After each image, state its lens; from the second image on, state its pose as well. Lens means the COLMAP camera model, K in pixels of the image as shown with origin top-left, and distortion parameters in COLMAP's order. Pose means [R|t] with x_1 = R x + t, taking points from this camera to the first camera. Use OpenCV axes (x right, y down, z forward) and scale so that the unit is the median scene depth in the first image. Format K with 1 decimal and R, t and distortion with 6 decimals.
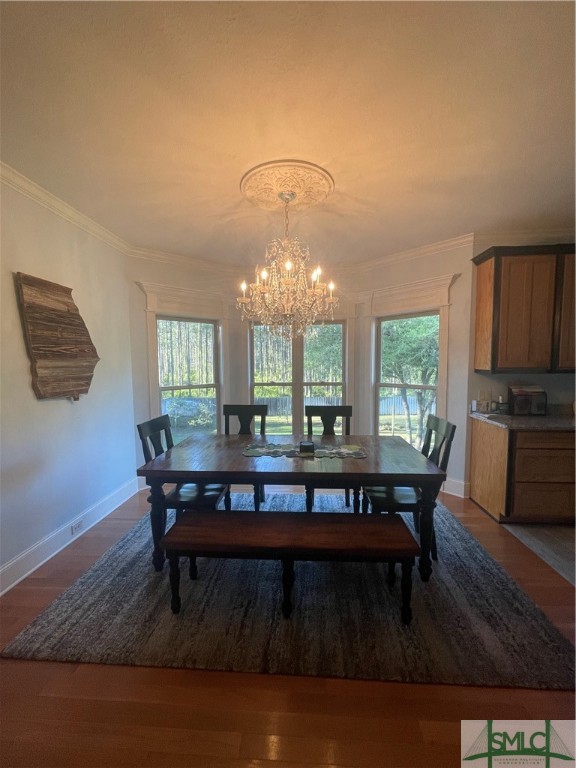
lens RADIAL K [[314.3, 0, 289.5], [0, 314.3, 383.3], [0, 0, 1]] dist [0.000647, 0.000043]
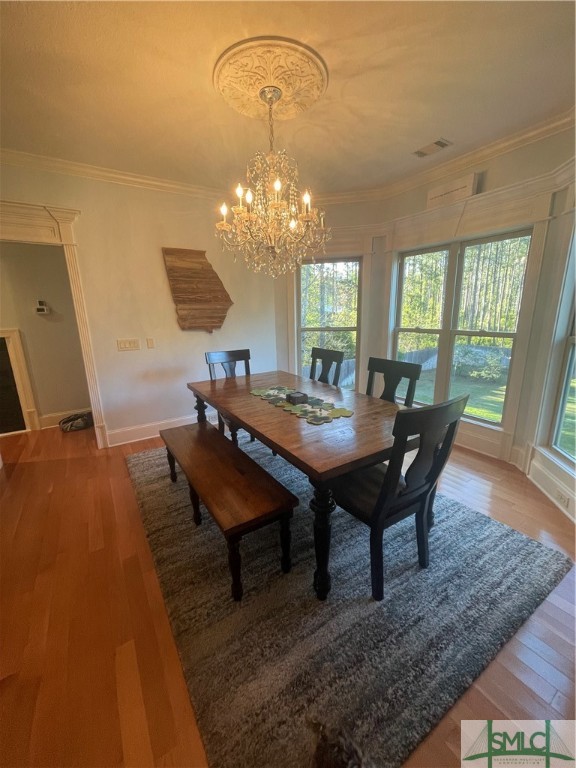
lens RADIAL K [[314.3, 0, 290.9], [0, 314.3, 383.7], [0, 0, 1]] dist [0.000647, 0.000043]
pose [[0.589050, 0.183086, -0.787083, 0.709094], [-0.040957, 0.979508, 0.197195, -0.016412], [0.807058, -0.083921, 0.584478, 0.434780]]
